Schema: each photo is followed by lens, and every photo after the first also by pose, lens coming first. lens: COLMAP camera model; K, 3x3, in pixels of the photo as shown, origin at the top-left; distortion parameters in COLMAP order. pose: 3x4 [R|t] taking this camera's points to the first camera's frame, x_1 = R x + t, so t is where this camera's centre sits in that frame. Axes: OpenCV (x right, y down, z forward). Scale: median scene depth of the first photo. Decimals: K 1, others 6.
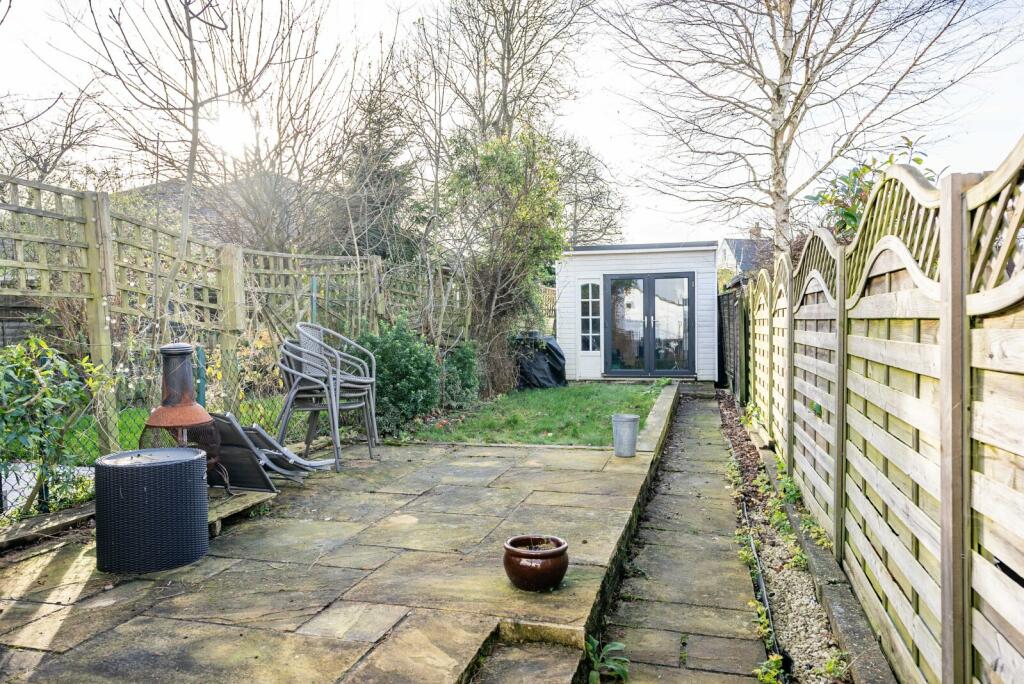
lens RADIAL K [[719.5, 0, 513.7], [0, 719.5, 340.1], [0, 0, 1]] dist [0.006017, -0.001673]
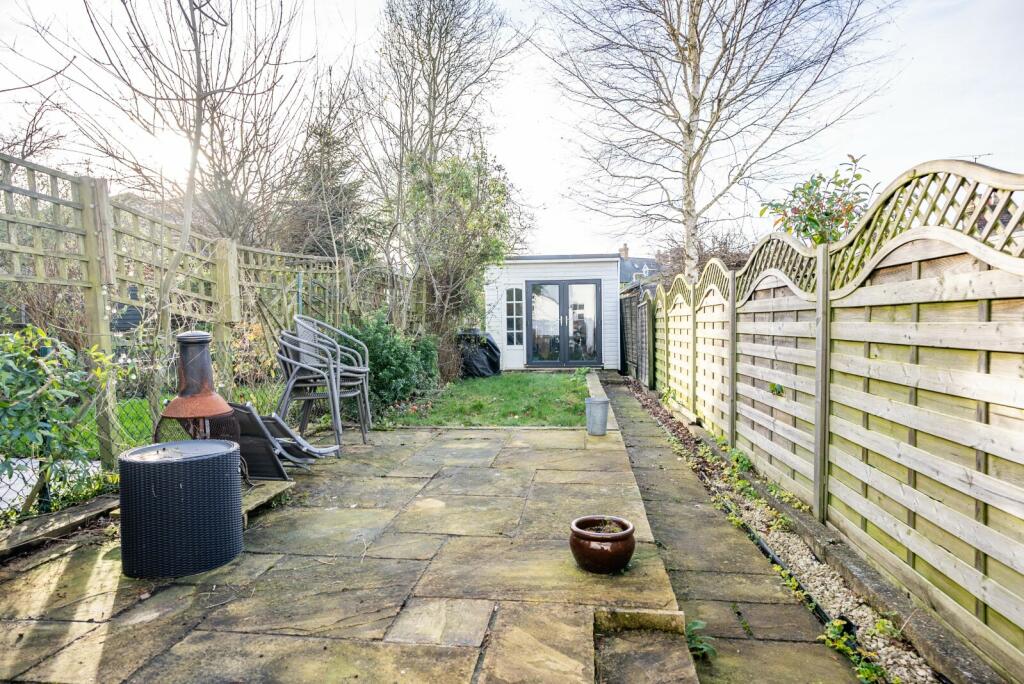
lens RADIAL K [[593.8, 0, 513.3], [0, 593.8, 338.6], [0, 0, 1]] dist [-0.019063, 0.008963]
pose [[0.988775, -0.004201, 0.149352, -0.140086], [0.004239, 0.999991, 0.000062, 0.013568], [-0.149351, 0.000572, 0.988784, 0.130842]]
